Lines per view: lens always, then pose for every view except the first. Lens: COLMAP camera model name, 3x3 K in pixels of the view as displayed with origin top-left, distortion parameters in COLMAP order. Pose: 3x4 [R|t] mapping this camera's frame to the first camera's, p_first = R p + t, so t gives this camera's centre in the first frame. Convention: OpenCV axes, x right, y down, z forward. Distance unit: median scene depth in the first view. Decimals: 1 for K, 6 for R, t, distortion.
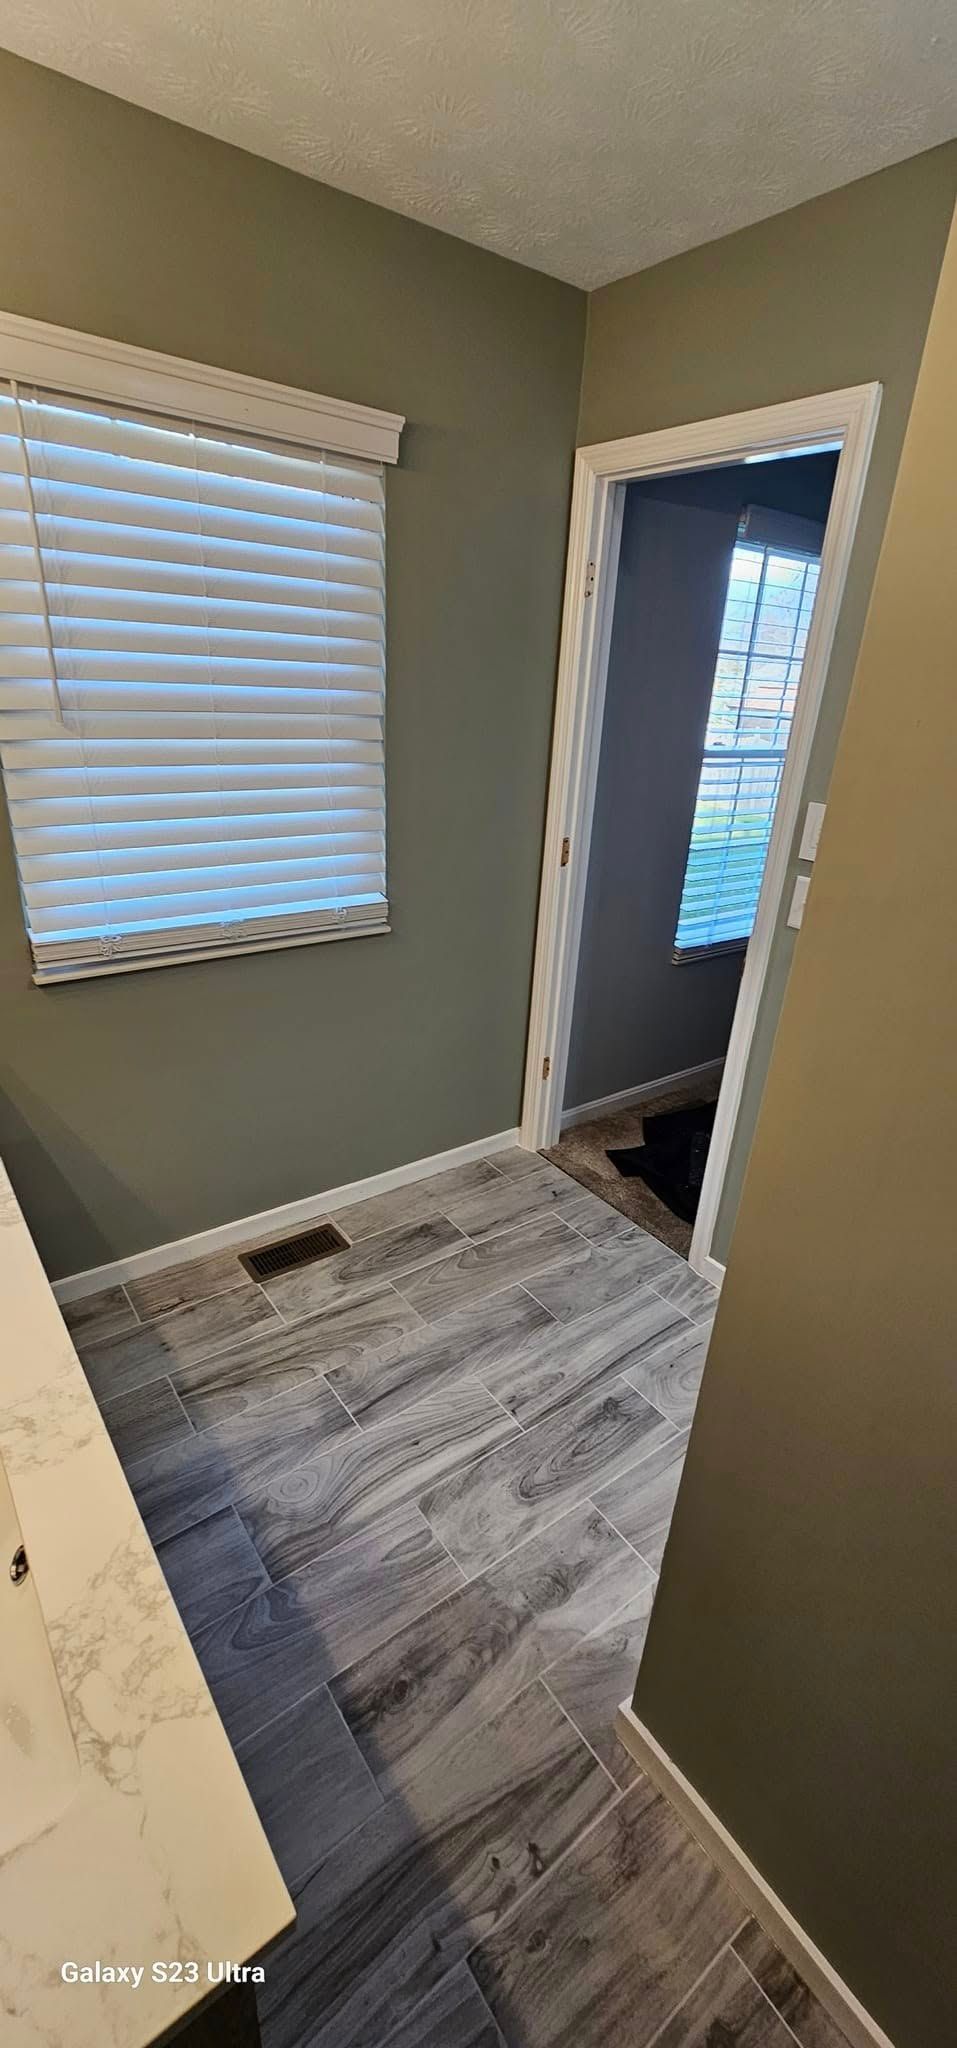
lens RADIAL K [[833.5, 0, 480.3], [0, 833.5, 1025.8], [0, 0, 1]] dist [0.002973, -0.000612]
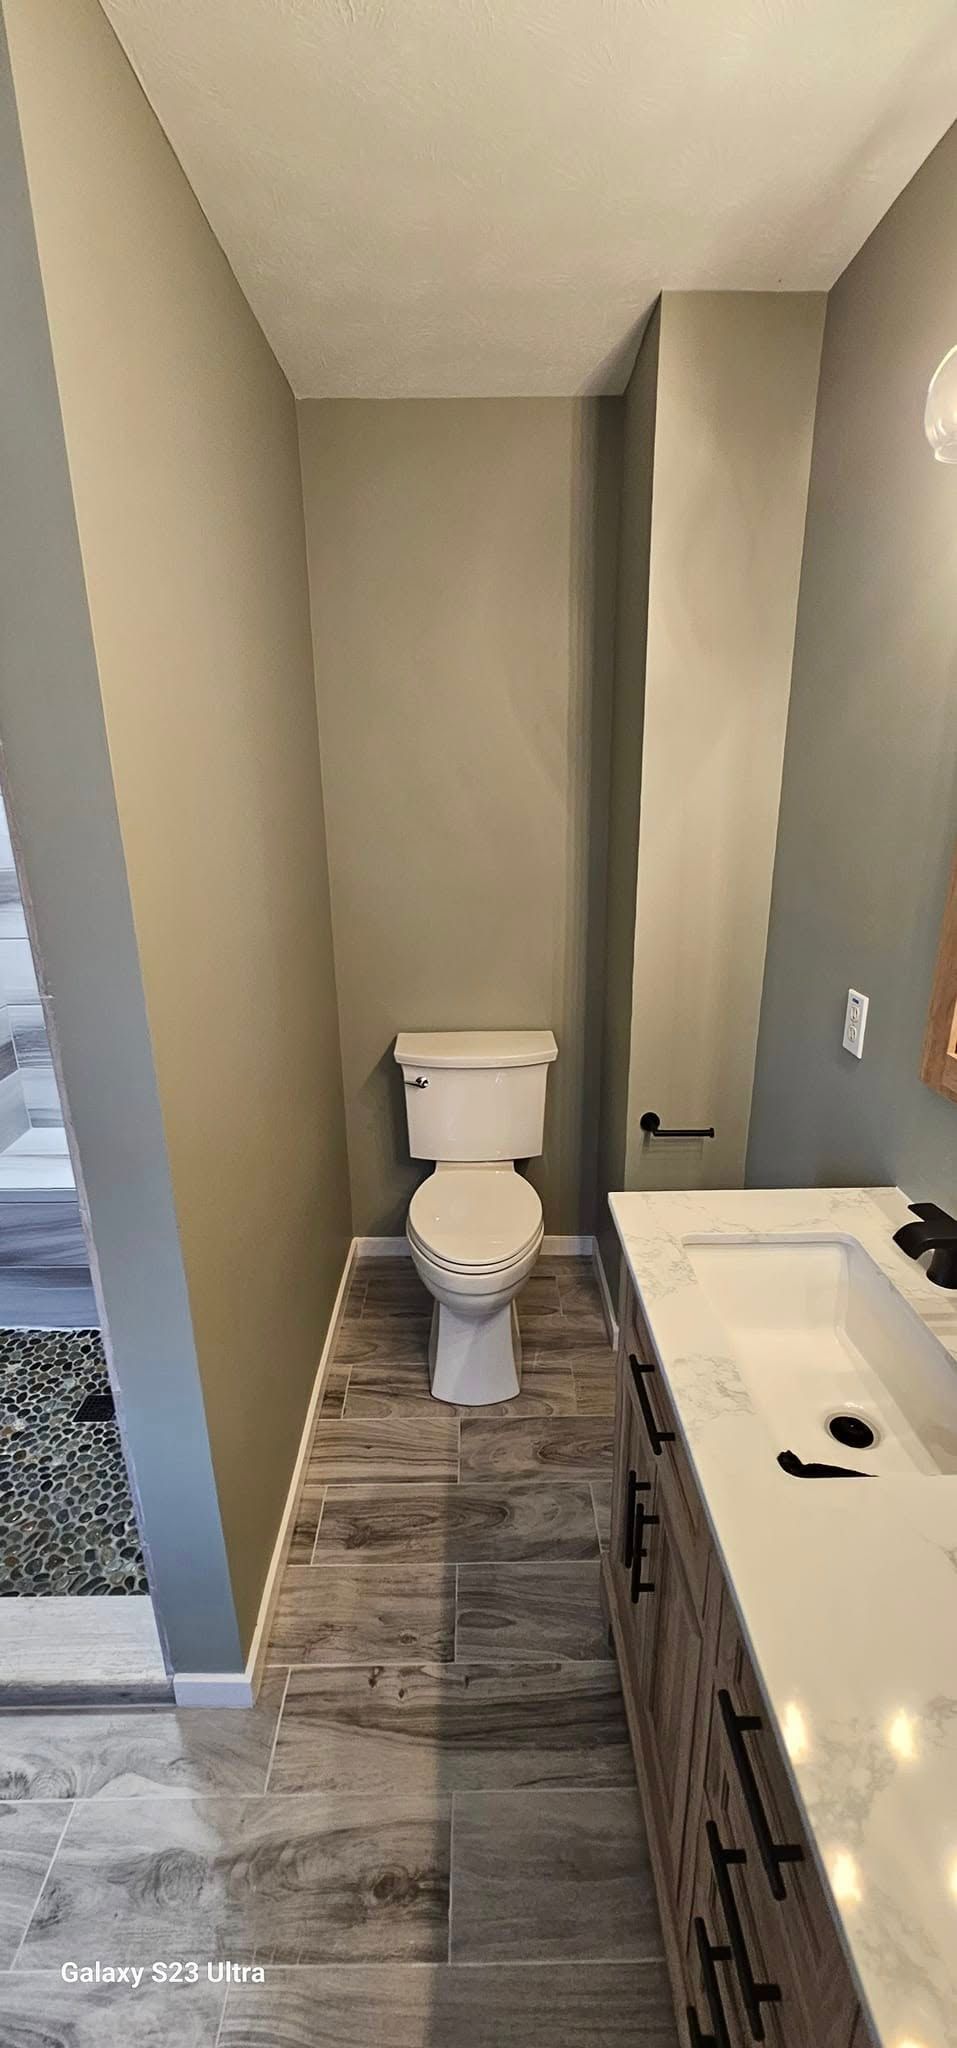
lens RADIAL K [[833.5, 0, 484.4], [0, 833.5, 1020.1], [0, 0, 1]] dist [0.002973, -0.000612]
pose [[-0.809866, -0.212533, 0.546761, -0.424014], [0.202055, 0.773960, 0.600133, -0.377320], [-0.550719, 0.596503, -0.583860, 0.826620]]
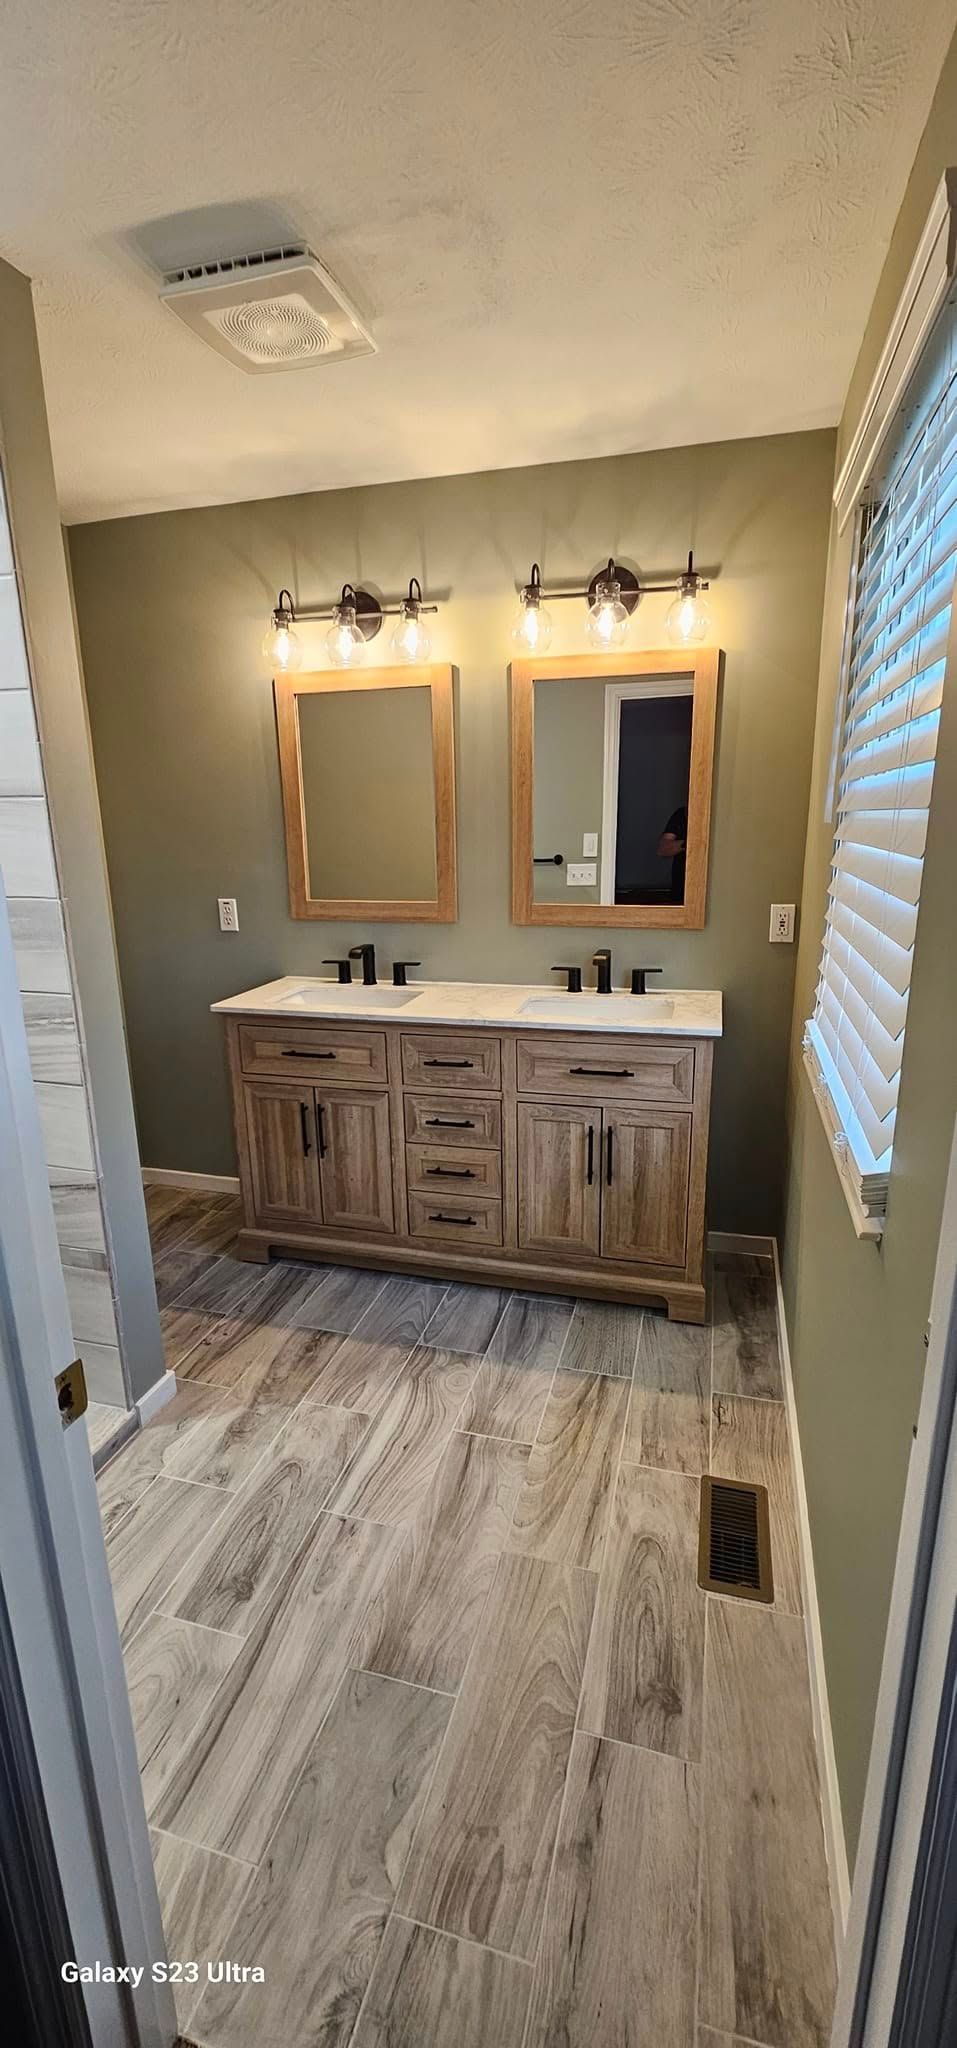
lens RADIAL K [[833.5, 0, 488.3], [0, 833.5, 1027.7], [0, 0, 1]] dist [0.002973, -0.000612]
pose [[-0.781965, 0.107243, -0.614028, 0.527364], [-0.275099, 0.824580, 0.494356, -0.600876], [0.559332, 0.555487, -0.615290, 1.699371]]
